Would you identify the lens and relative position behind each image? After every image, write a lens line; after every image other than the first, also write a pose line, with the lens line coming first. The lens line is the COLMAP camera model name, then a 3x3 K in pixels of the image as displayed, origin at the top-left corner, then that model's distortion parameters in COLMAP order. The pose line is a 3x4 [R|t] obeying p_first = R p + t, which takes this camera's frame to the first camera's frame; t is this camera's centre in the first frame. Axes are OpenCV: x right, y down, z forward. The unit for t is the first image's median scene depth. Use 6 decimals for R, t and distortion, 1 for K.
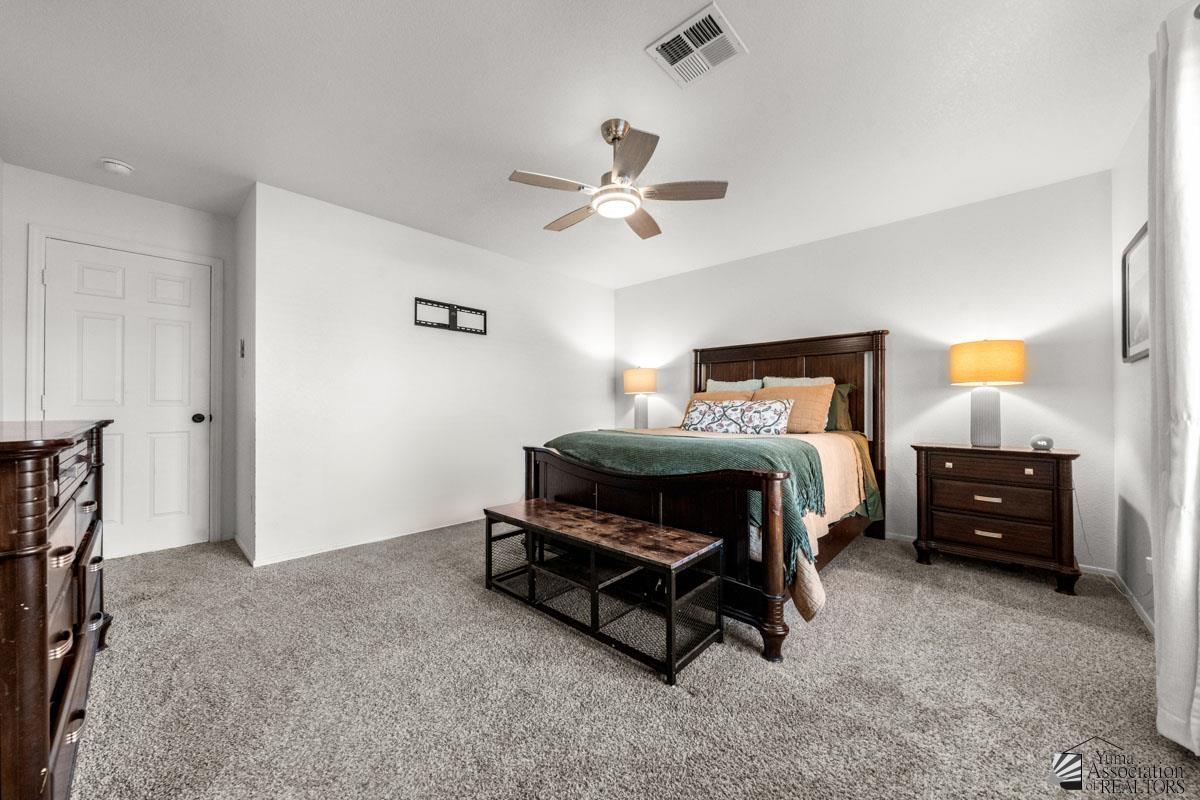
lens RADIAL K [[427.8, 0, 600.0], [0, 427.8, 400.0], [0, 0, 1]] dist [-0.000309, 0.000011]
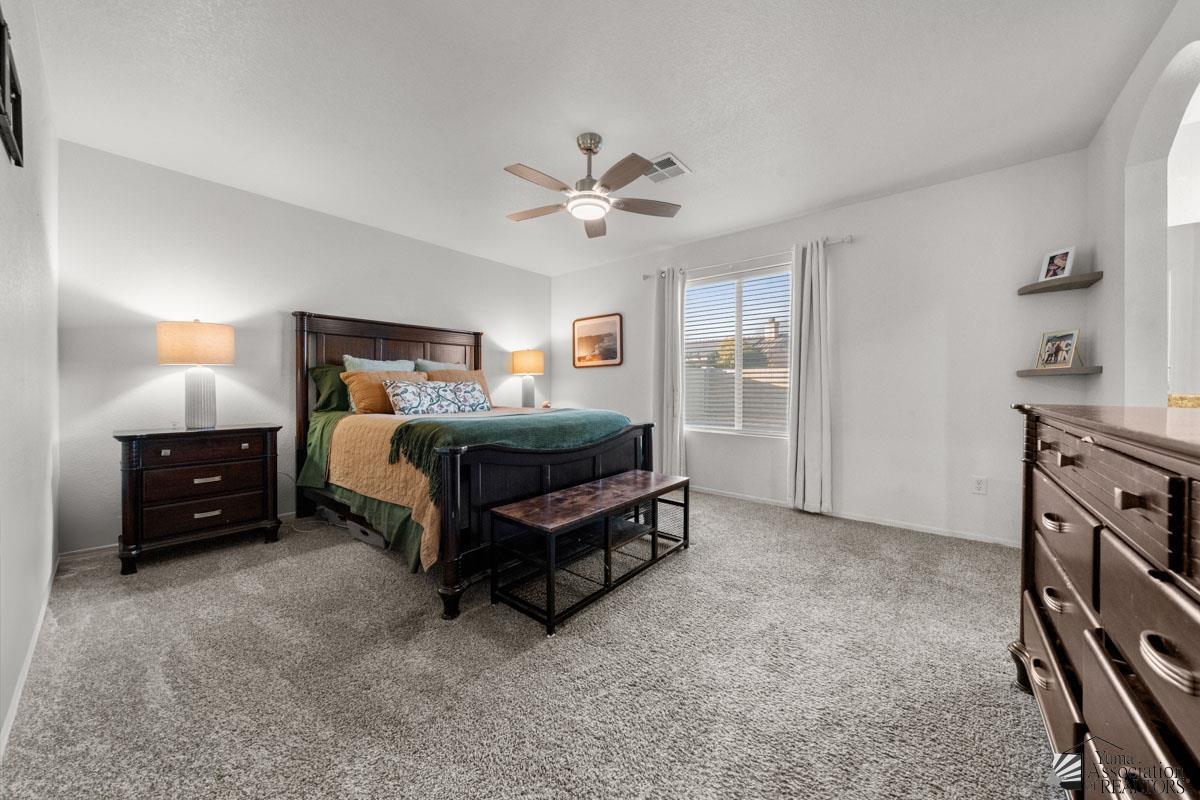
lens RADIAL K [[419.2, 0, 601.4], [0, 419.2, 385.0], [0, 0, 1]] dist [-0.006229, 0.000028]
pose [[-0.066828, 0.002836, 0.997760, -0.637286], [-0.009735, 0.999947, -0.003494, 0.009059], [-0.997717, -0.009946, -0.066797, 0.626809]]
